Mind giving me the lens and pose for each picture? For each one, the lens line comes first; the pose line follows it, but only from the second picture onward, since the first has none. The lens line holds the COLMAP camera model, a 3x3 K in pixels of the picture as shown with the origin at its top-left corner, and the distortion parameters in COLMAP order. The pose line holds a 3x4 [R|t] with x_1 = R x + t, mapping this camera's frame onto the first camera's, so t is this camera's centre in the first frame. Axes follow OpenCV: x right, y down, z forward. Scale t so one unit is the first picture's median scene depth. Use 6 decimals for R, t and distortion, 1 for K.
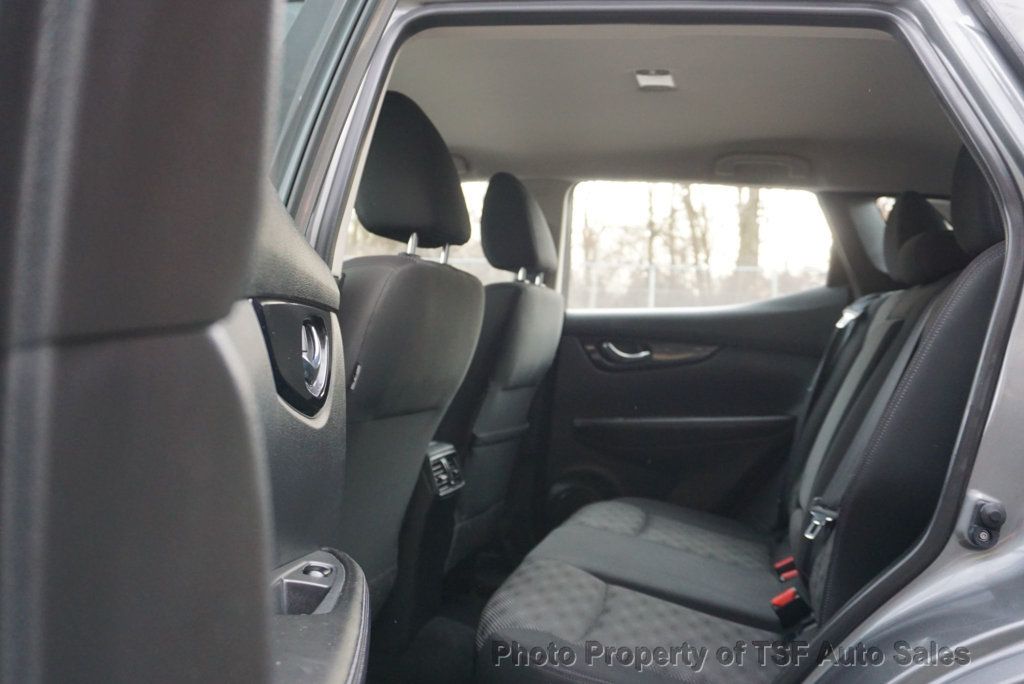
lens RADIAL K [[957.6, 0, 514.9], [0, 957.6, 342.4], [0, 0, 1]] dist [0.016124, 0.000000]
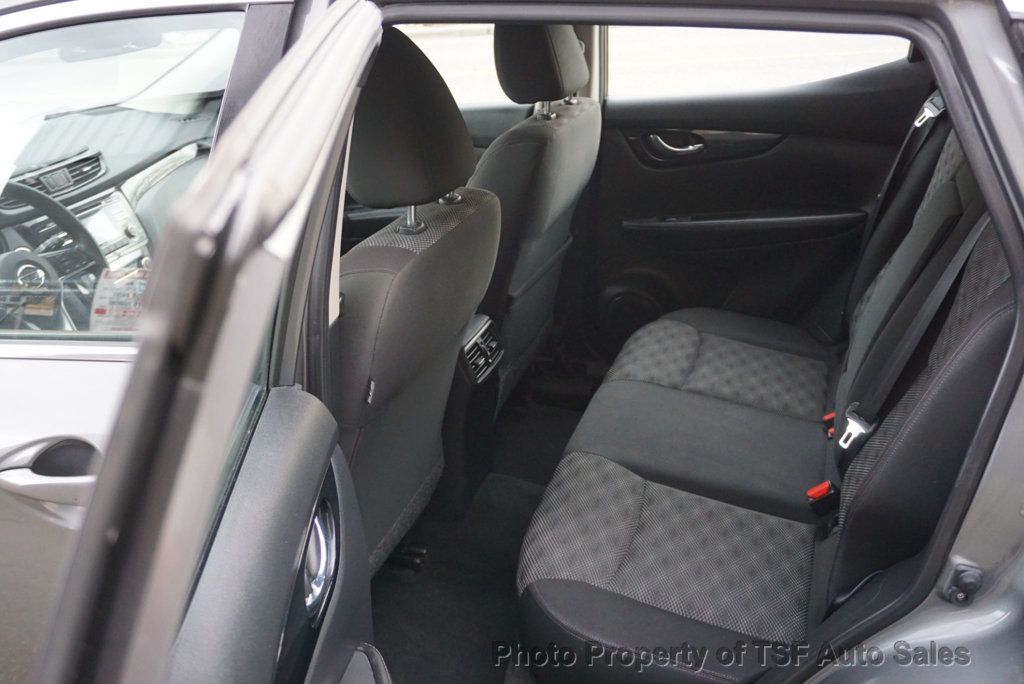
lens RADIAL K [[1096.9, 0, 512.2], [0, 1096.9, 345.8], [0, 0, 1]] dist [0.007207, 0.000000]
pose [[0.993006, -0.063793, -0.099342, 0.083819], [0.098709, 0.910226, 0.402176, -0.384028], [0.064768, -0.409169, 0.910157, -0.021516]]
